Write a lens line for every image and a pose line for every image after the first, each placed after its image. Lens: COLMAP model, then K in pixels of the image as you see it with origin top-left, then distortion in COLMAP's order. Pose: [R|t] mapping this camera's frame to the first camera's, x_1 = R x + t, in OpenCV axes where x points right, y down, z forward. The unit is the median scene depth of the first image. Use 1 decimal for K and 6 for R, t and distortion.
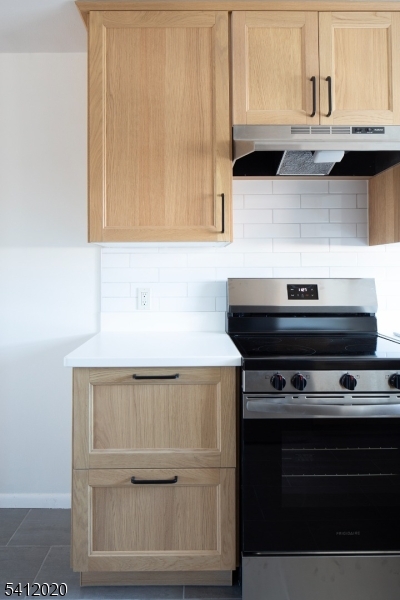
lens RADIAL K [[405.8, 0, 231.5], [0, 405.8, 264.3], [0, 0, 1]] dist [-0.028674, 0.012063]
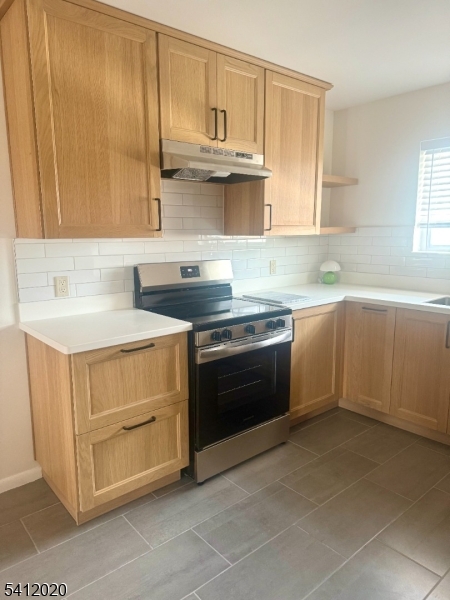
lens RADIAL K [[424.7, 0, 222.1], [0, 424.7, 303.5], [0, 0, 1]] dist [0.007552, -0.018304]
pose [[0.764456, -0.111455, 0.634969, -0.721254], [-0.013572, 0.981941, 0.188698, -0.104600], [-0.644533, -0.152869, 0.749138, -0.141569]]
